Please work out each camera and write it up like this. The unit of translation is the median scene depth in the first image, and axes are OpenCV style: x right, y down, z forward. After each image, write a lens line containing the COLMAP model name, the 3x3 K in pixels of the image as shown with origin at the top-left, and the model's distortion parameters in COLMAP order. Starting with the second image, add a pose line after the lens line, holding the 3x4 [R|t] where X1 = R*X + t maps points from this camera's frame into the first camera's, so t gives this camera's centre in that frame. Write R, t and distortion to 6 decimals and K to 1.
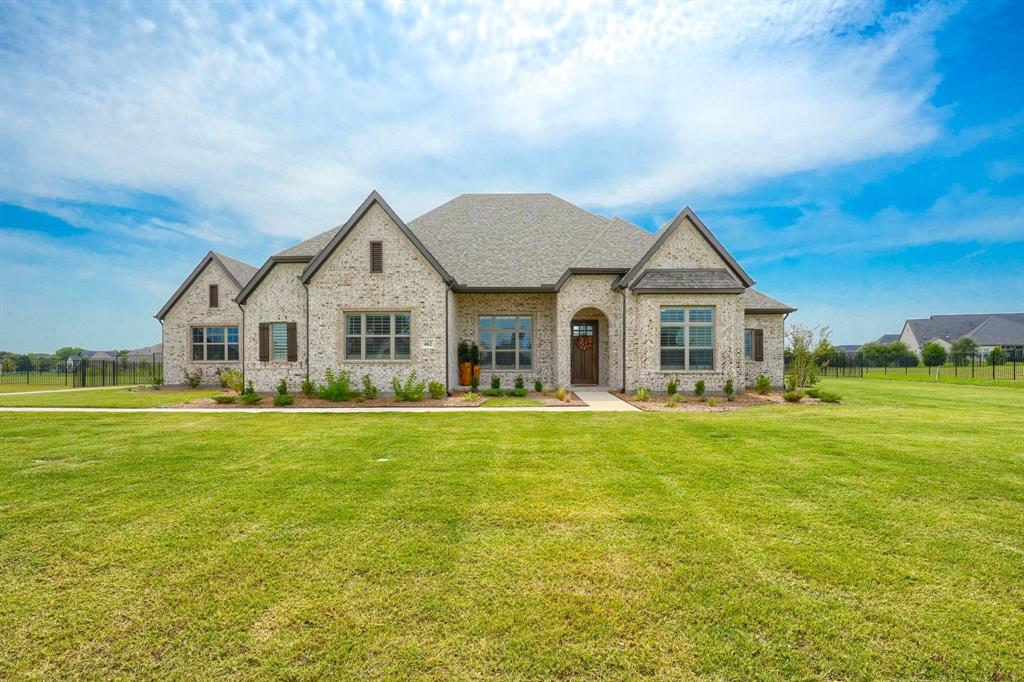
lens RADIAL K [[449.6, 0, 512.0], [0, 449.6, 341.0], [0, 0, 1]] dist [-0.000259, 0.000068]
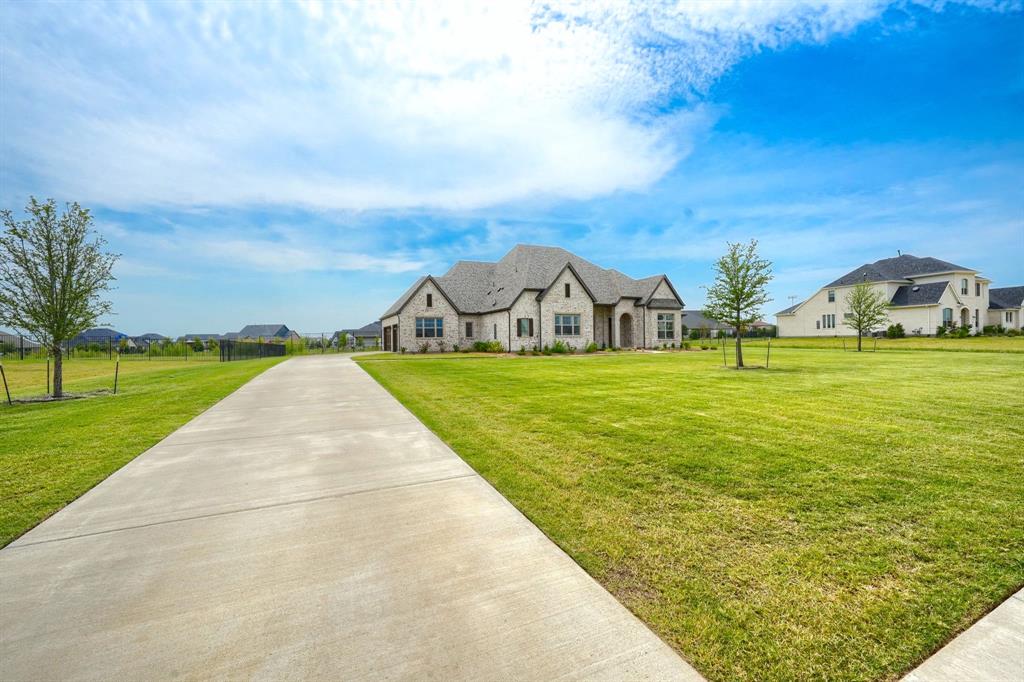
lens RADIAL K [[434.0, 0, 512.3], [0, 434.0, 337.8], [0, 0, 1]] dist [-0.001242, 0.000892]
pose [[0.904774, -0.005925, 0.425852, -1.427687], [-0.005970, 0.999629, 0.026592, -0.003324], [-0.425851, -0.026602, 0.904402, -0.839455]]
